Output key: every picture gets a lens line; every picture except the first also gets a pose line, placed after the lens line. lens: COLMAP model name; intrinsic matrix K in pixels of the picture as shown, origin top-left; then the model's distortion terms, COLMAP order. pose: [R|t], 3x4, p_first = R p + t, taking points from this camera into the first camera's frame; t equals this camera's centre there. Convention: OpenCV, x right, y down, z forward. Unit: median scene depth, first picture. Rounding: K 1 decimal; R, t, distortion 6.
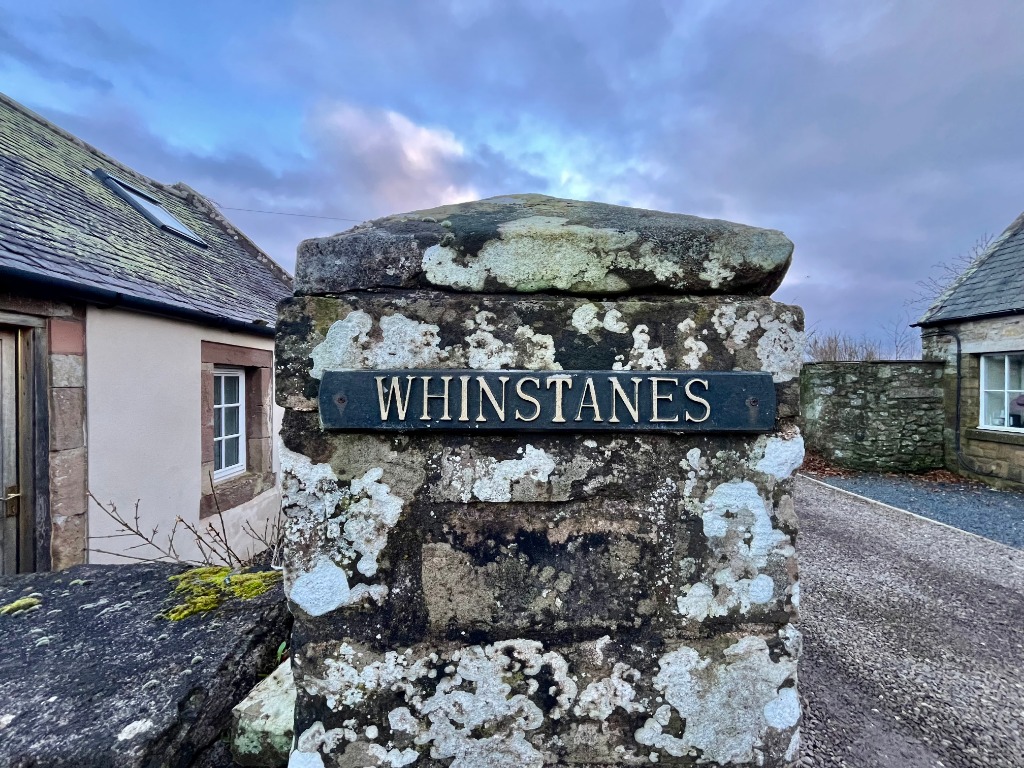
lens RADIAL K [[417.9, 0, 507.4], [0, 417.9, 384.4], [0, 0, 1]] dist [-0.001803, -0.000756]
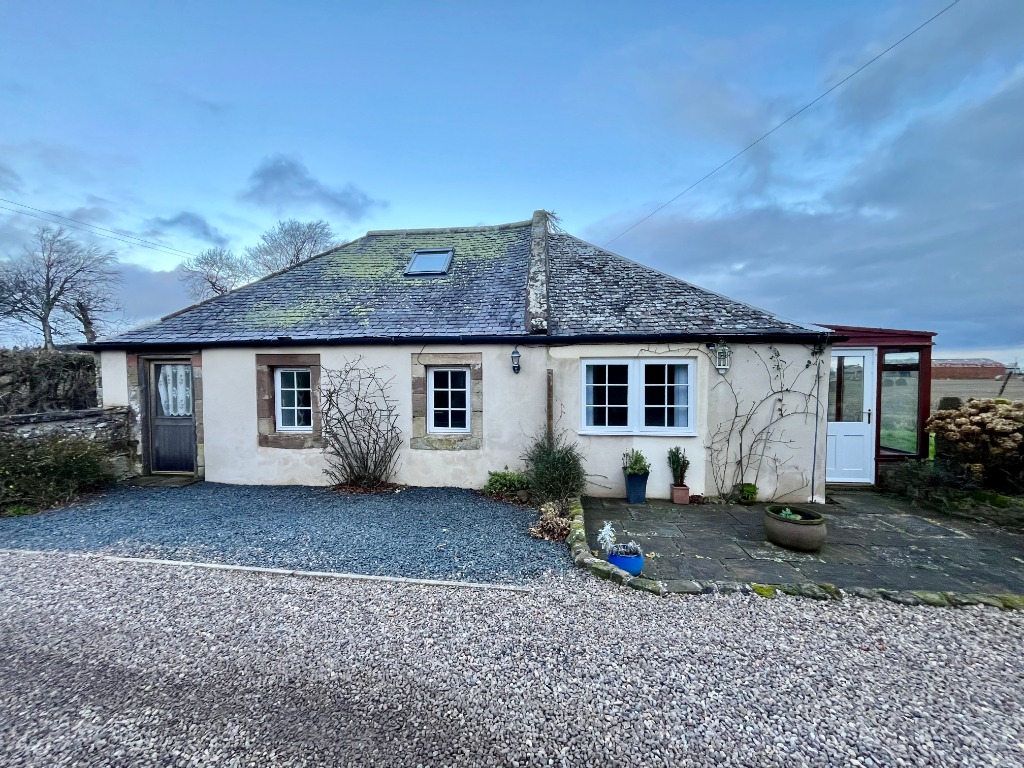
lens RADIAL K [[417.9, 0, 507.4], [0, 417.9, 384.4], [0, 0, 1]] dist [-0.001803, -0.000756]
pose [[-0.154430, 0.053810, -0.986537, 0.965089], [0.006108, 0.998549, 0.053509, -0.060210], [0.987985, 0.002238, -0.154535, 2.349406]]
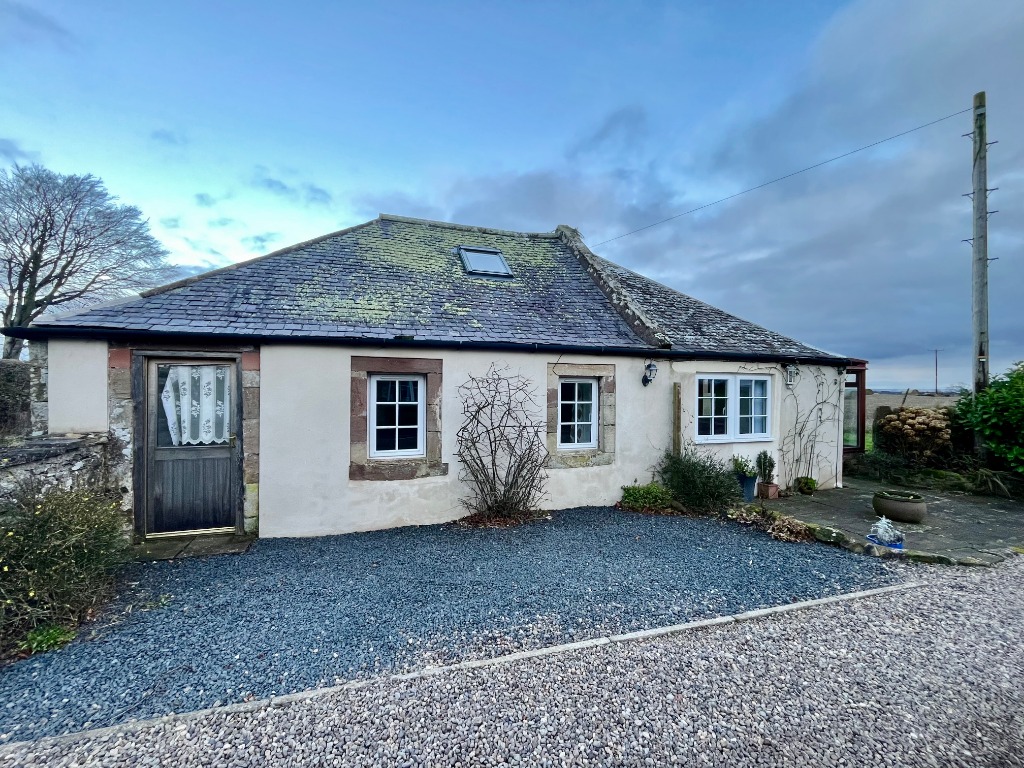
lens RADIAL K [[417.9, 0, 507.4], [0, 417.9, 384.4], [0, 0, 1]] dist [-0.001803, -0.000756]
pose [[0.273576, 0.026333, -0.961490, 0.772191], [-0.018439, 0.999585, 0.022130, -0.047960], [0.961674, 0.011674, 0.273948, 1.074006]]
